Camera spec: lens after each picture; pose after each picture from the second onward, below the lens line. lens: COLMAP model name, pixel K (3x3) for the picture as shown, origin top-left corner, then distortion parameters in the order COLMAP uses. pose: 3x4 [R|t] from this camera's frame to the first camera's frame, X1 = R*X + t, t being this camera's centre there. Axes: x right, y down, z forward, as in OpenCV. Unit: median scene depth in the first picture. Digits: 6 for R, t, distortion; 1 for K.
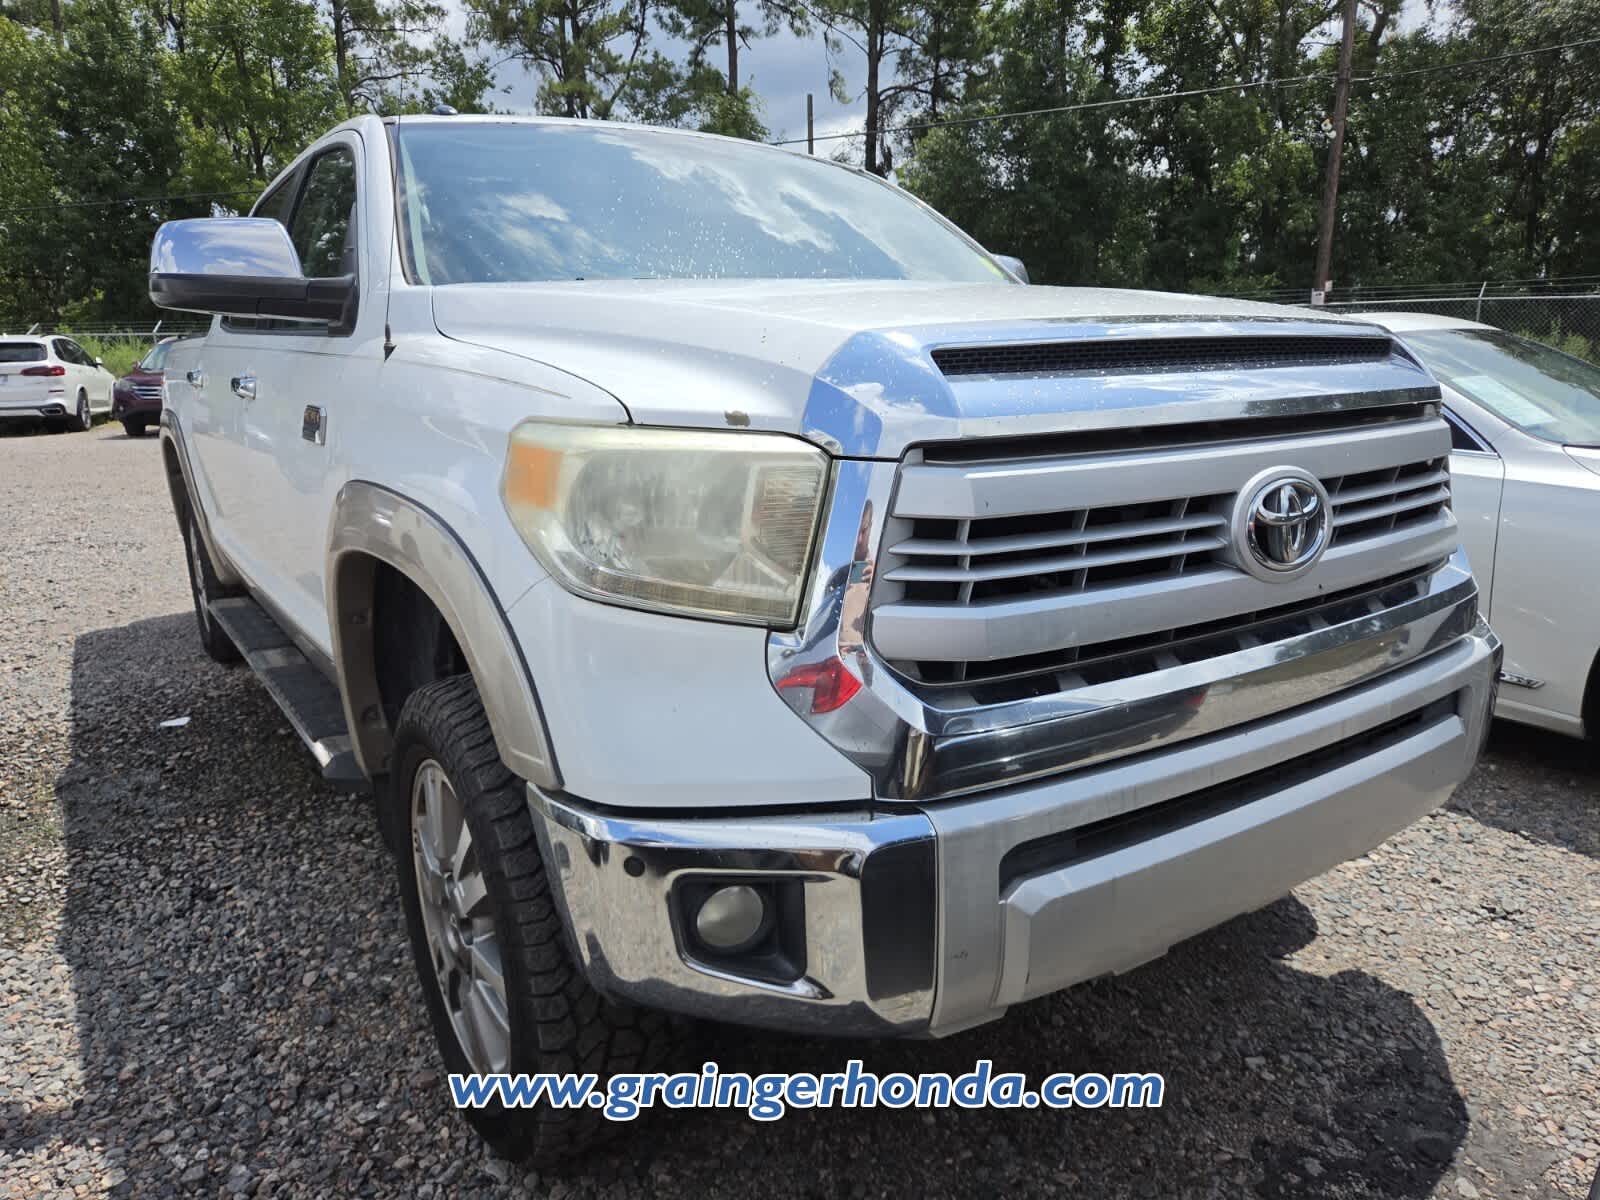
lens RADIAL K [[1064.1, 0, 773.3], [0, 1064.1, 596.3], [0, 0, 1]] dist [0.050342, -0.040964]
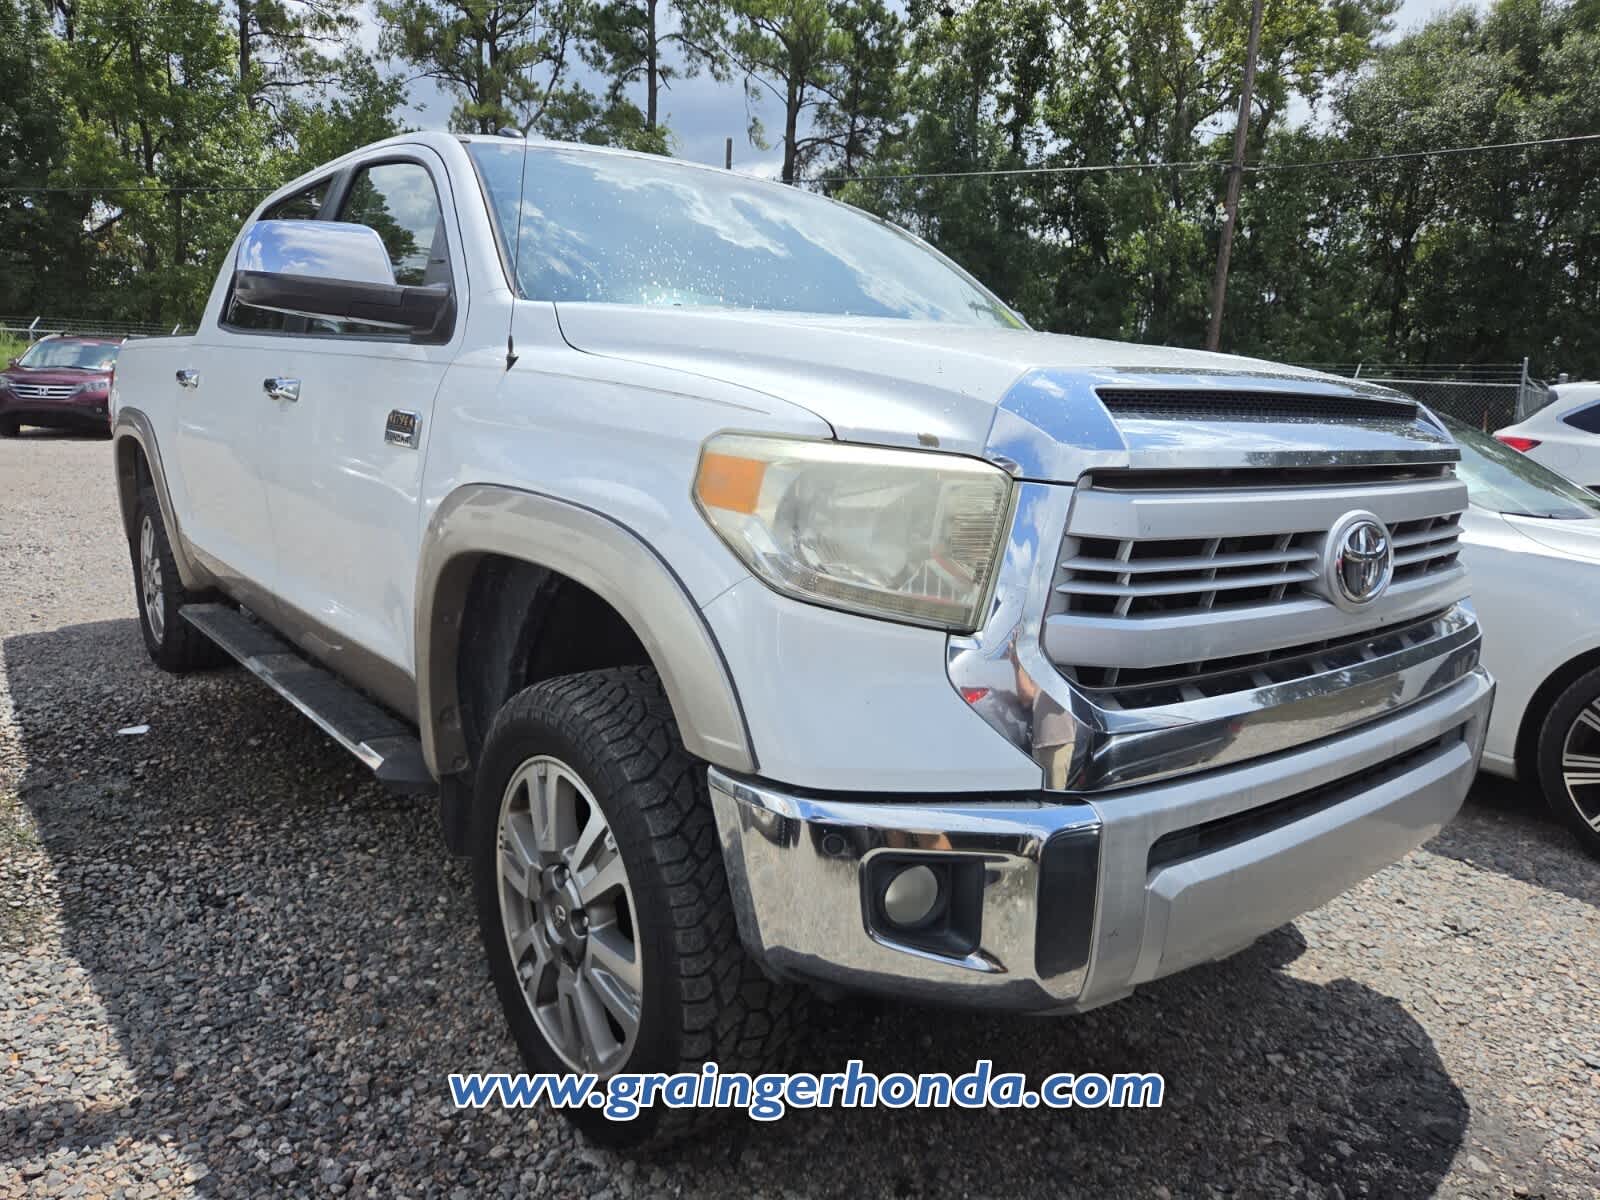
lens RADIAL K [[1066.0, 0, 777.6], [0, 1066.0, 602.9], [0, 0, 1]] dist [0.049780, -0.043047]
pose [[0.994324, 0.040792, 0.098262, -0.156981], [-0.037879, 0.998791, -0.031338, 0.022558], [-0.099422, 0.027438, 0.994667, -0.040888]]
